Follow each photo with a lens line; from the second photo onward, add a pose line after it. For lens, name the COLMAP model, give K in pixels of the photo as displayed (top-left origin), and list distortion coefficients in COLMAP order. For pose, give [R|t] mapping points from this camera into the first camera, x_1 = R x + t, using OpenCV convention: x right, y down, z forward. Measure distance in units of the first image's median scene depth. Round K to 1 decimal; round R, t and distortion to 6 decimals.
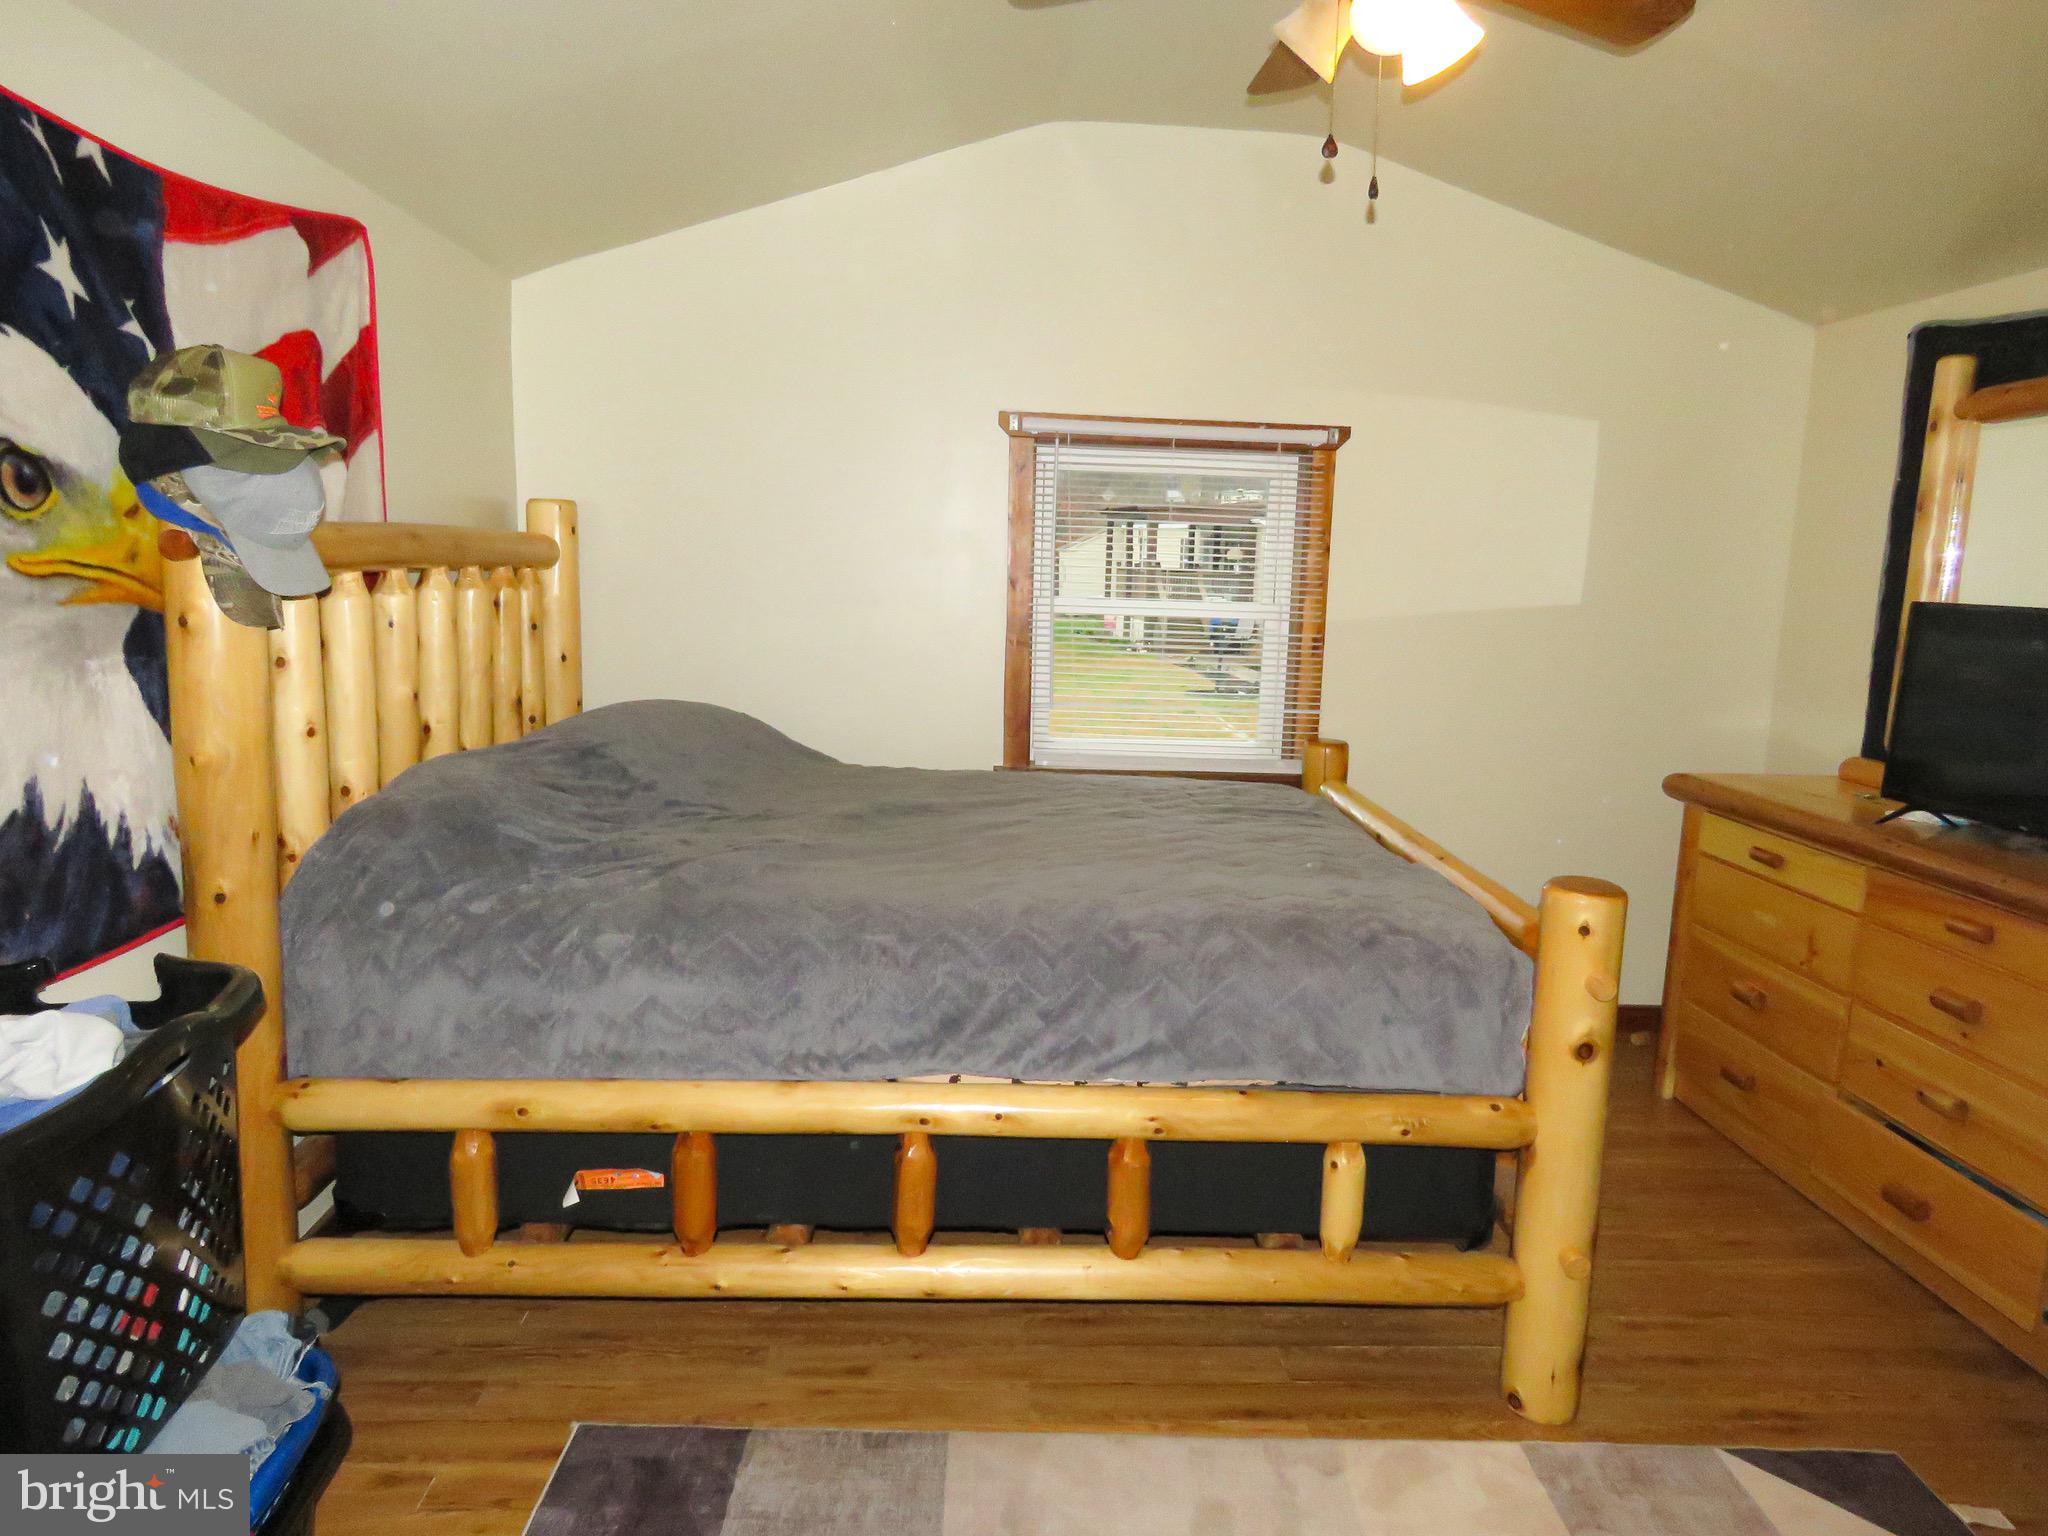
lens RADIAL K [[1320.9, 0, 1024.0], [0, 1320.9, 768.0], [0, 0, 1]] dist [0.018324, -0.002550]
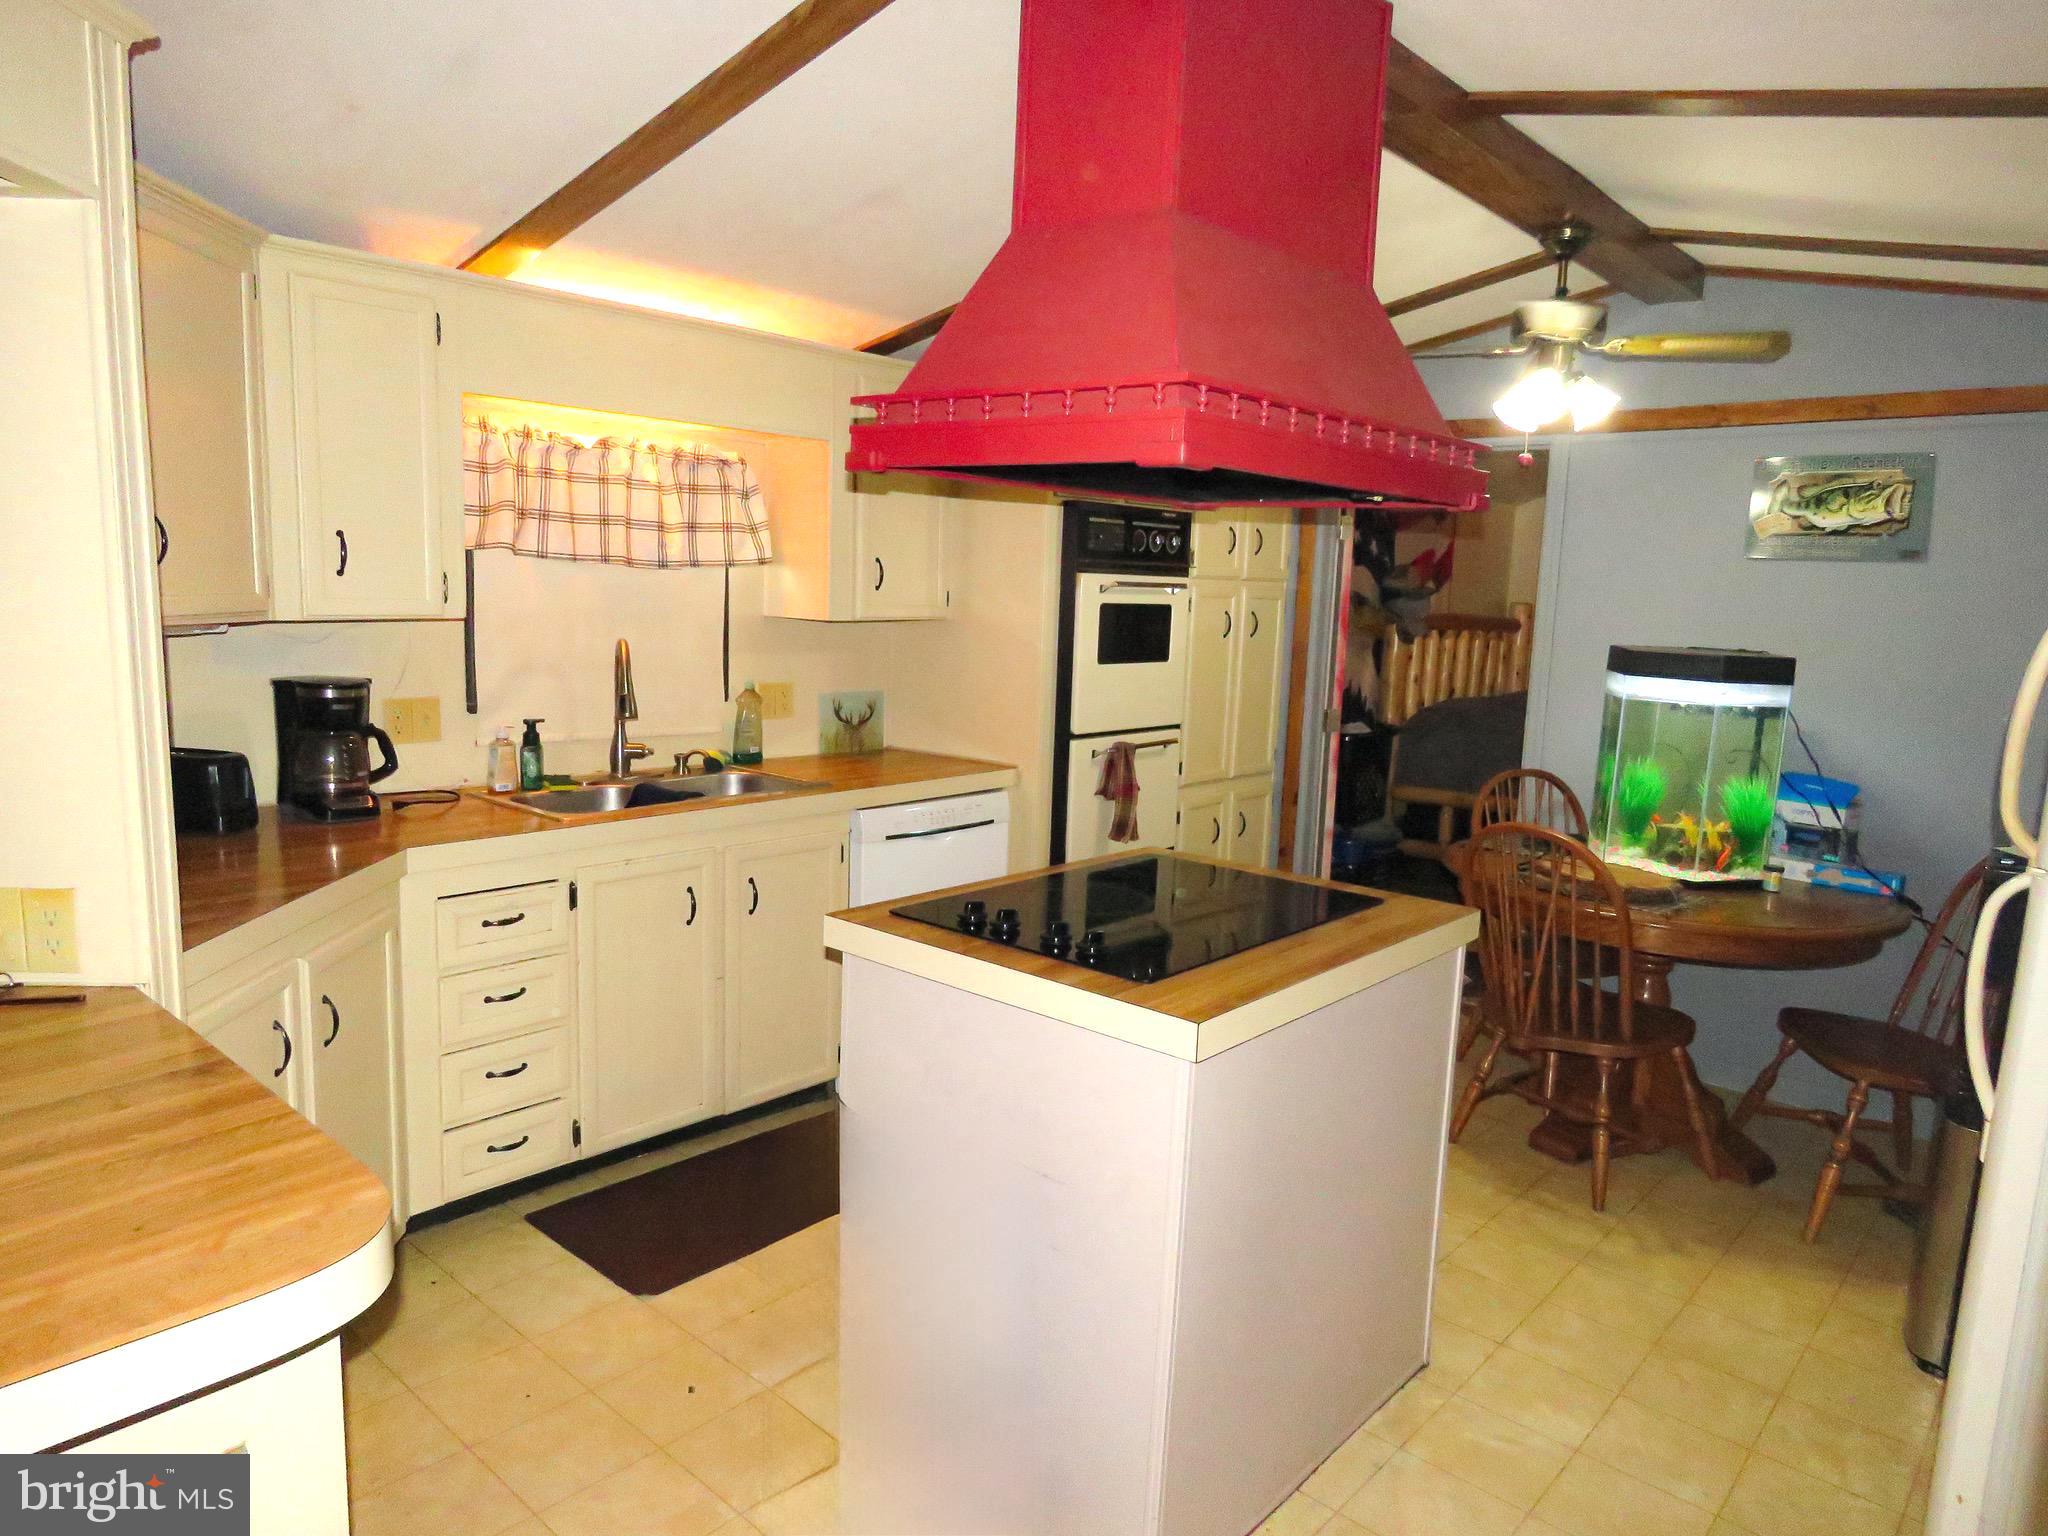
lens RADIAL K [[1320.9, 0, 1024.0], [0, 1320.9, 768.0], [0, 0, 1]] dist [0.018324, -0.002550]
pose [[0.720782, 0.086381, -0.687759, 0.902179], [-0.130009, 0.991444, -0.011728, 0.315837], [0.680861, 0.097868, 0.725844, -1.760641]]
